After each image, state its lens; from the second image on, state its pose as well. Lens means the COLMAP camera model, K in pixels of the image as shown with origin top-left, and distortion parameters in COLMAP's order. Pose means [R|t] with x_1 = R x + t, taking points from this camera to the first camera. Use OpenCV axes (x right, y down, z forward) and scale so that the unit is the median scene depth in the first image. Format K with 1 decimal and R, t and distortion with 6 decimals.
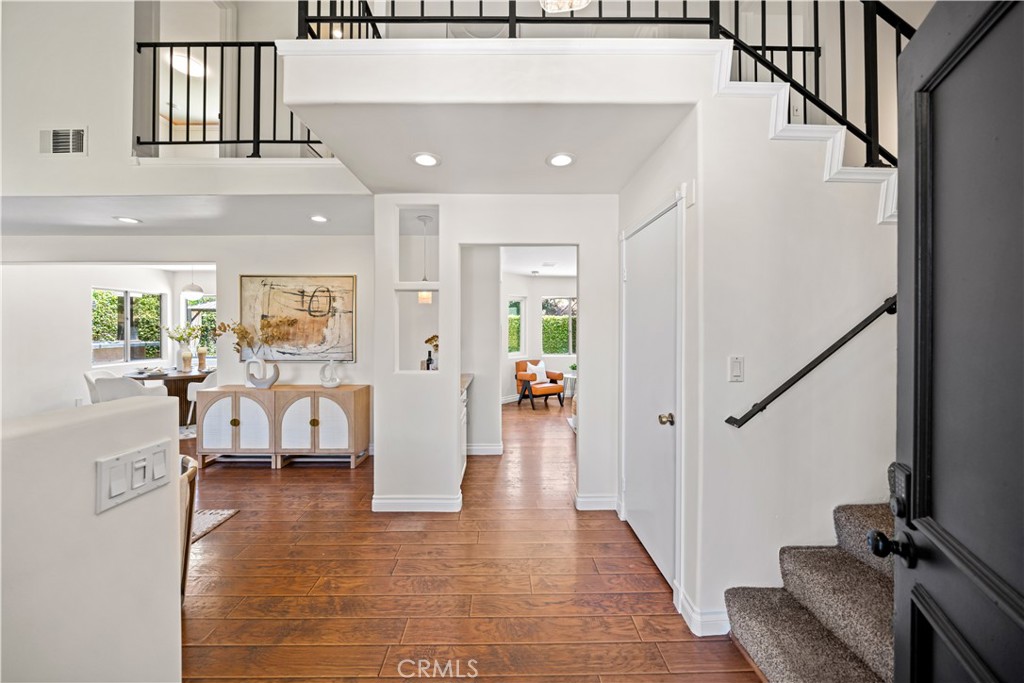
lens RADIAL K [[356.4, 0, 503.8], [0, 356.4, 331.0], [0, 0, 1]] dist [-0.001122, -0.000089]
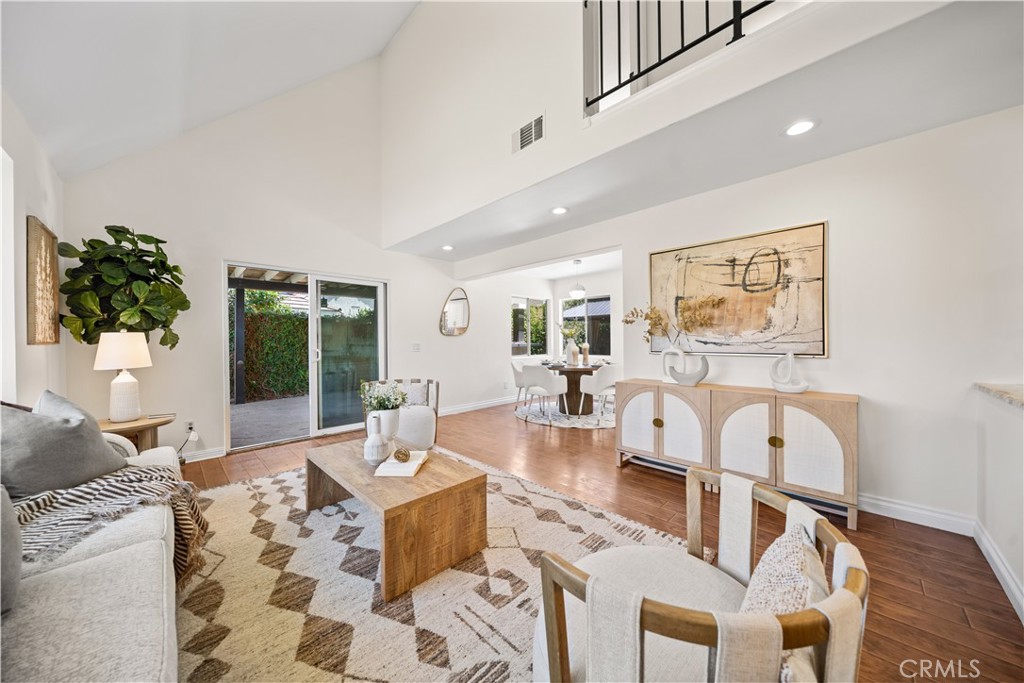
lens RADIAL K [[356.4, 0, 518.4], [0, 356.4, 342.7], [0, 0, 1]] dist [-0.001122, -0.000089]
pose [[0.711541, 0.001308, -0.702643, -0.362684], [0.006090, 0.999949, 0.008028, 0.053363], [0.702618, -0.009991, 0.711497, 0.155698]]
